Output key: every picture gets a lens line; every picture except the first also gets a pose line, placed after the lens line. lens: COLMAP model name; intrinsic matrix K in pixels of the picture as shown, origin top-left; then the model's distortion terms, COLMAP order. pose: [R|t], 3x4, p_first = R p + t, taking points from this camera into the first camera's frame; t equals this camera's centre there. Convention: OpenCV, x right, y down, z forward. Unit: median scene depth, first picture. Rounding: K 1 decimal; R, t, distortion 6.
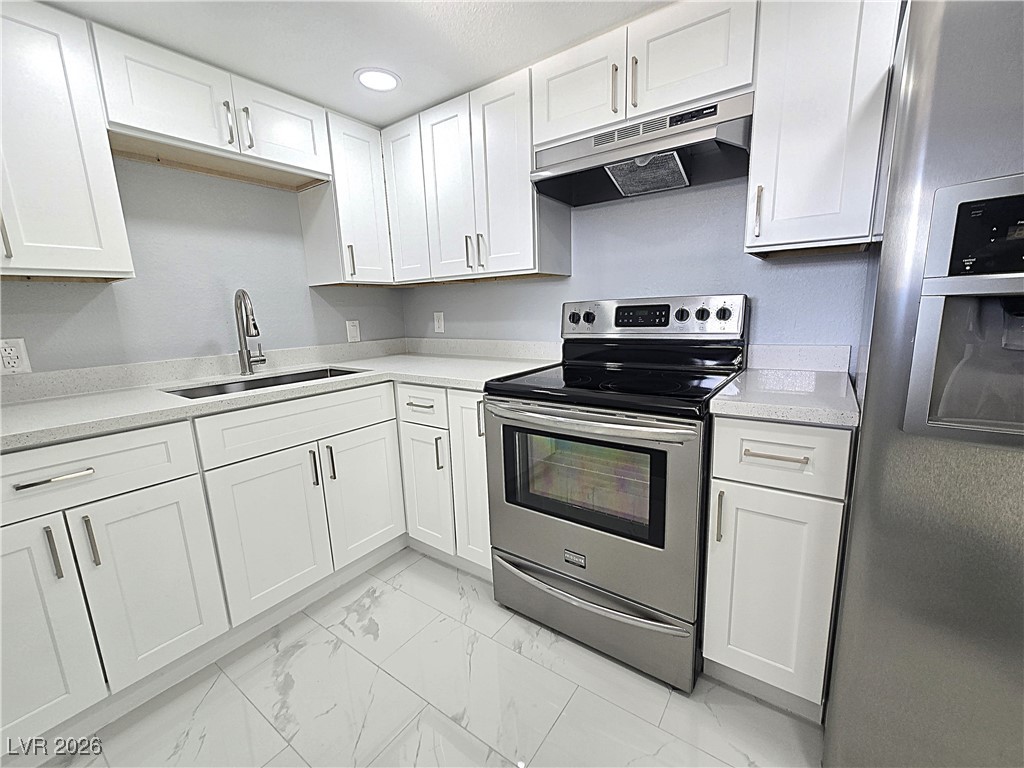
lens RADIAL K [[418.2, 0, 521.1], [0, 418.2, 386.7], [0, 0, 1]] dist [-0.000662, 0.000815]
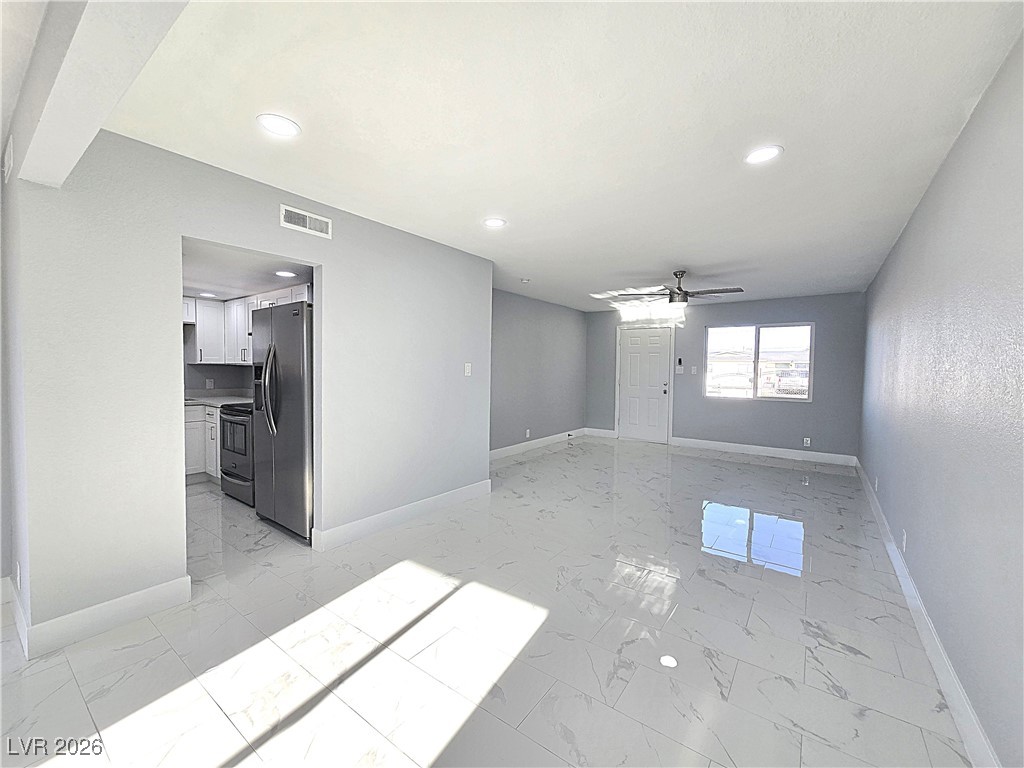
lens RADIAL K [[410.8, 0, 517.2], [0, 410.8, 385.5], [0, 0, 1]] dist [-0.001416, -0.000208]
pose [[0.998809, 0.048145, -0.007914, 1.832208], [-0.048782, 0.988514, -0.143038, 0.153409], [0.000937, 0.143254, 0.989686, -1.669184]]
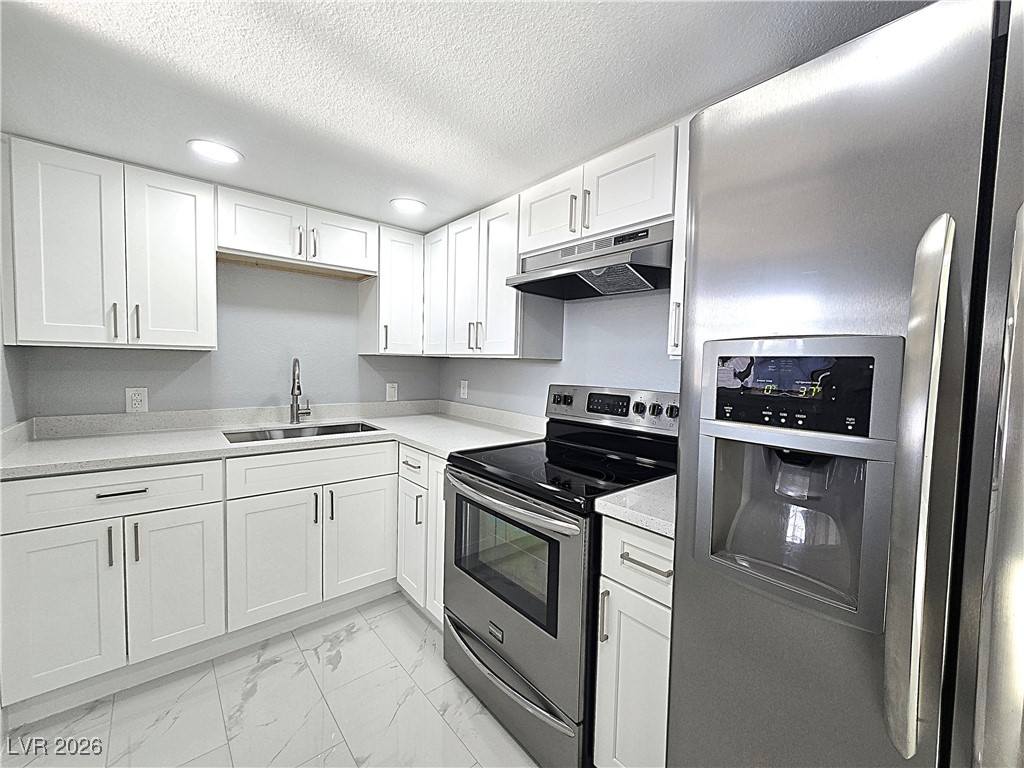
lens RADIAL K [[410.8, 0, 517.2], [0, 410.8, 385.5], [0, 0, 1]] dist [-0.001416, -0.000208]
pose [[0.969364, 0.070380, -0.235329, 0.328115], [-0.100646, 0.987760, -0.119170, -0.073970], [0.224062, 0.139204, 0.964582, -0.066253]]
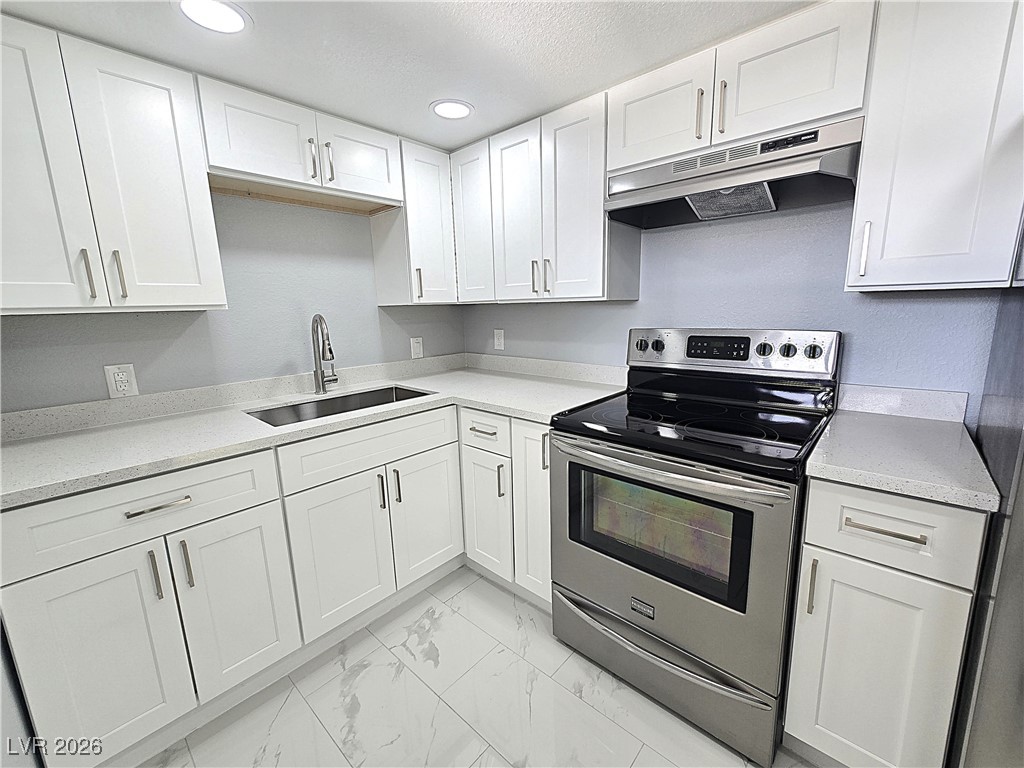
lens RADIAL K [[415.9, 0, 523.2], [0, 415.9, 384.3], [0, 0, 1]] dist [0.001218, -0.000027]
pose [[0.993961, 0.027627, -0.106203, -0.048047], [-0.027413, 0.999618, 0.003471, -0.082957], [0.106258, -0.000539, 0.994338, 0.020450]]
